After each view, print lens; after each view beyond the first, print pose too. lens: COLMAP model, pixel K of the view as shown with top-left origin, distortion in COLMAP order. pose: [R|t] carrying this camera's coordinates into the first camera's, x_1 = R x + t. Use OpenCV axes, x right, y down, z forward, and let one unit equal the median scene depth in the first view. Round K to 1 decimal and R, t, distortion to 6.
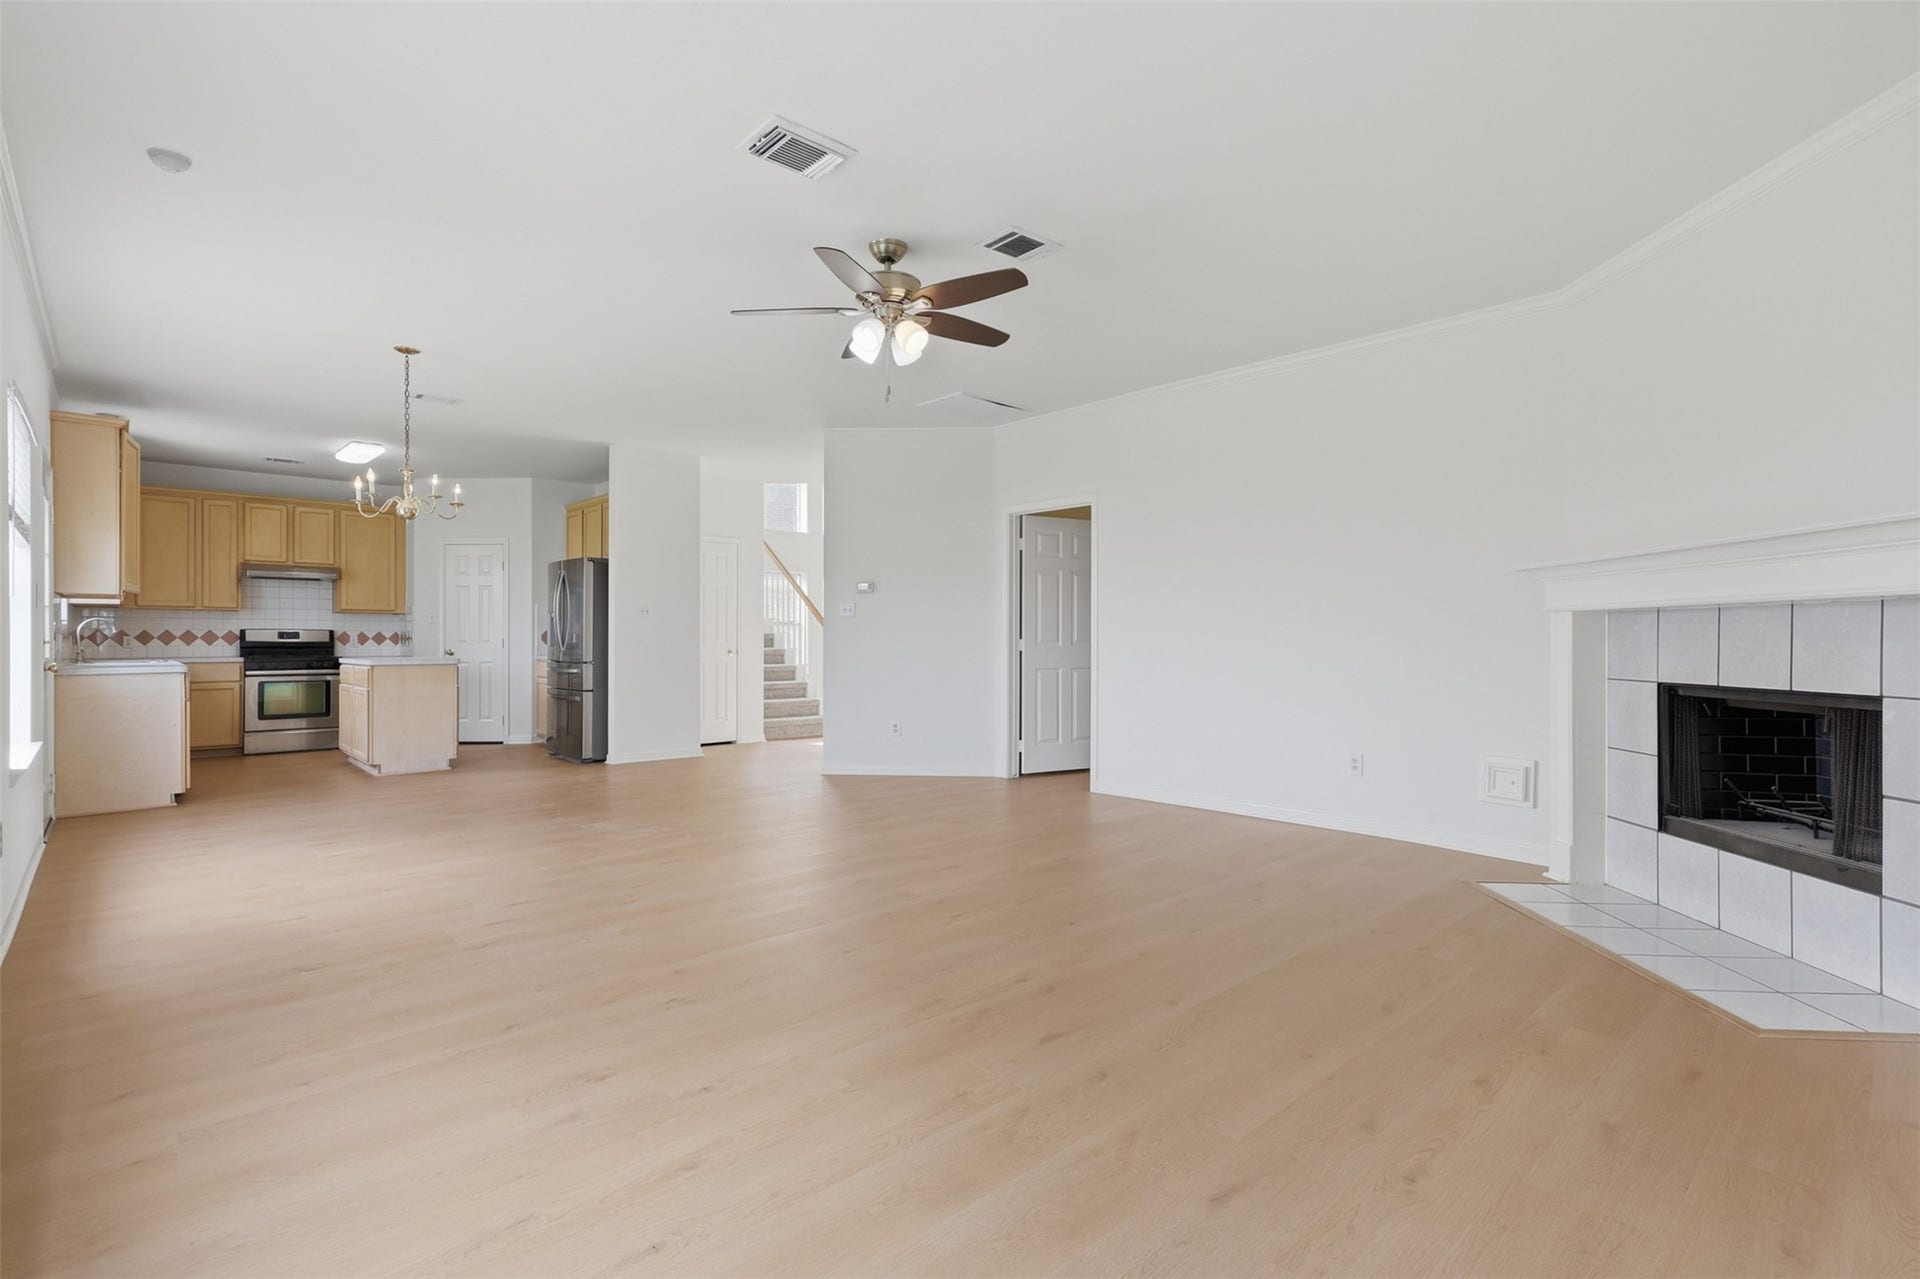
lens RADIAL K [[901.7, 0, 925.3], [0, 901.7, 635.1], [0, 0, 1]] dist [-0.014470, -0.000280]
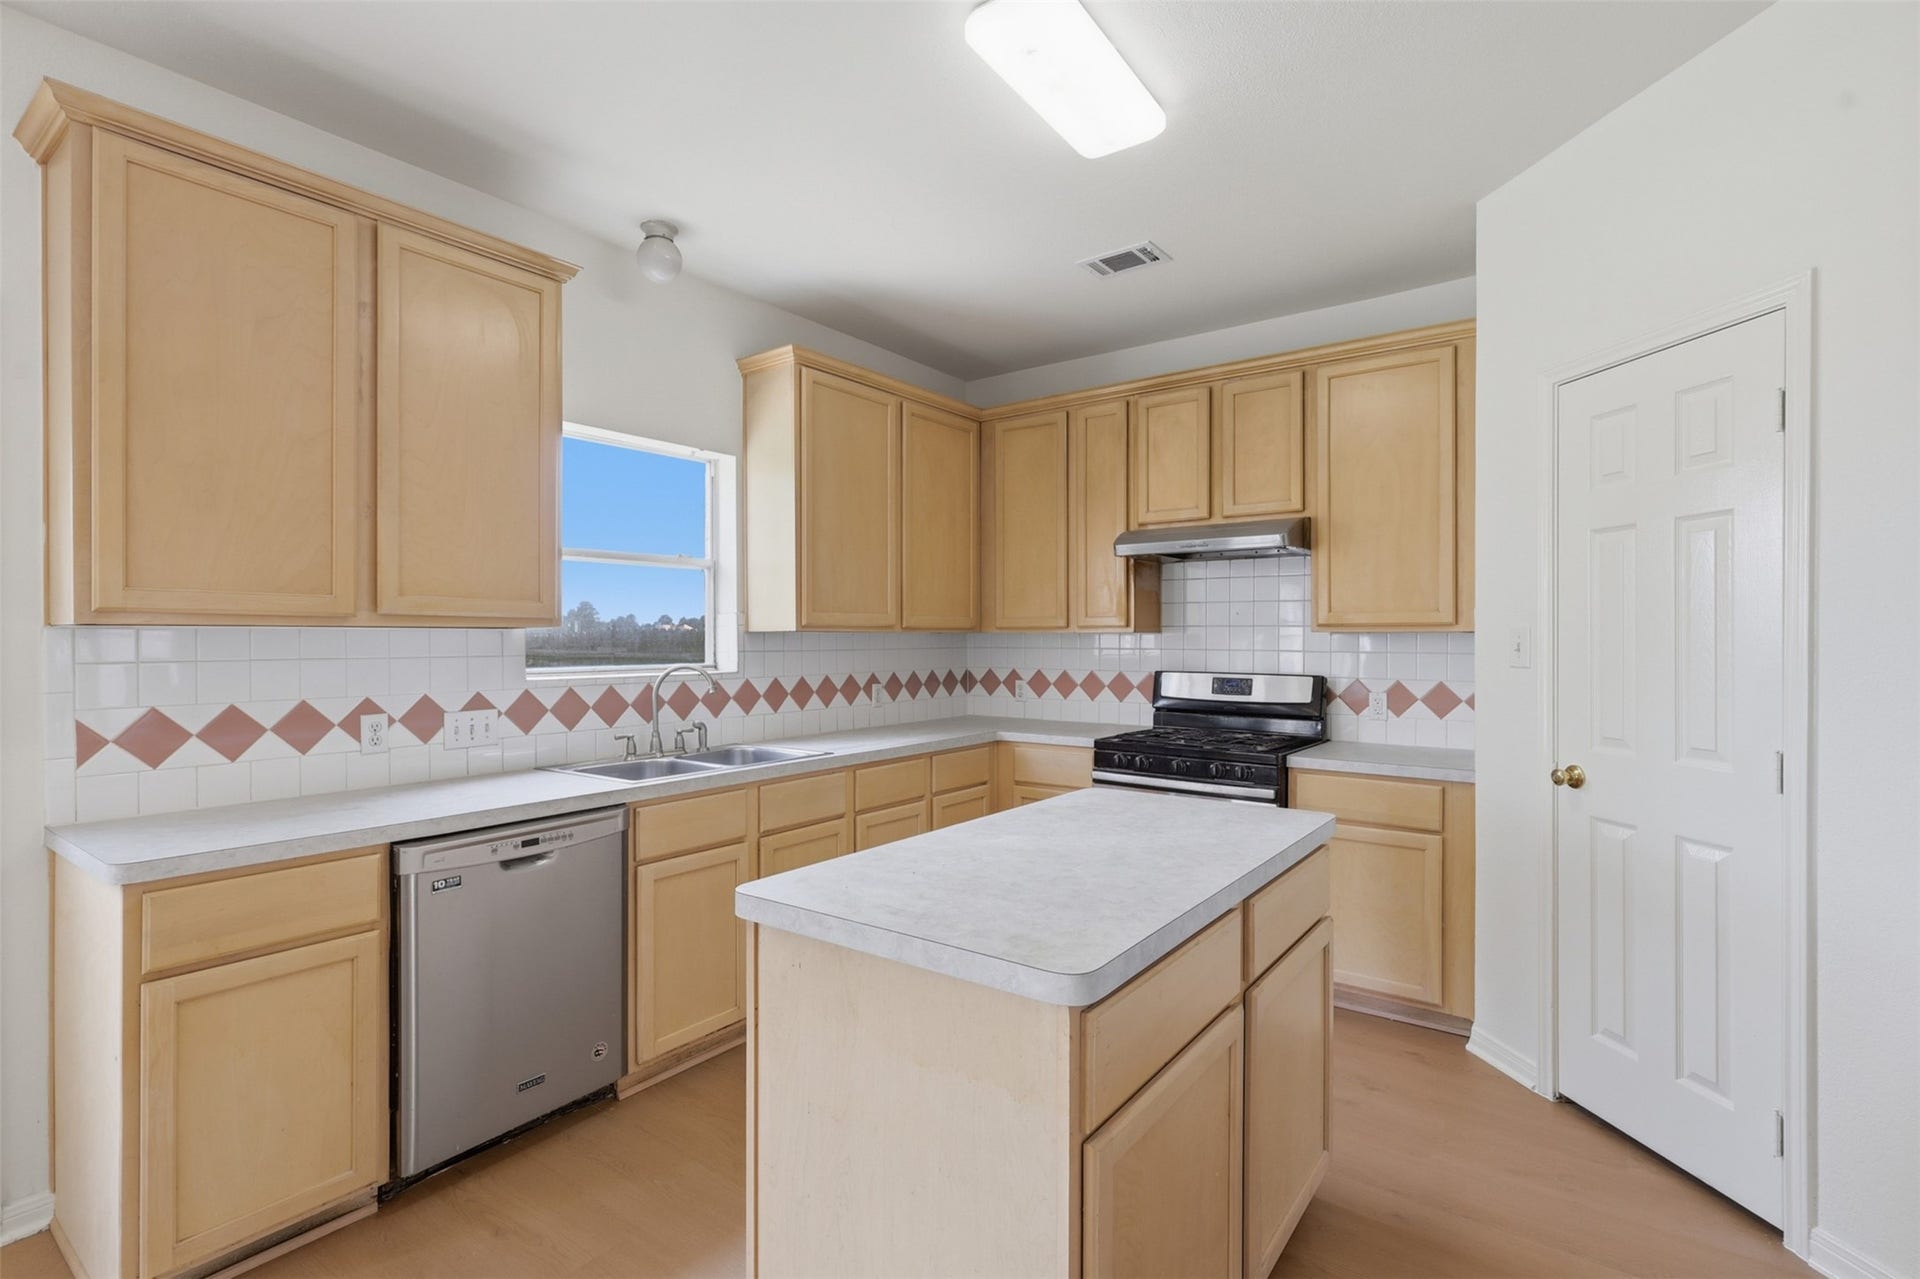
lens RADIAL K [[901.7, 0, 925.3], [0, 901.7, 635.1], [0, 0, 1]] dist [-0.014470, -0.000280]
pose [[0.193710, -0.014495, -0.980952, -0.308691], [-0.004941, 0.999864, -0.015750, -0.017572], [0.981046, 0.007898, 0.193612, 0.775388]]
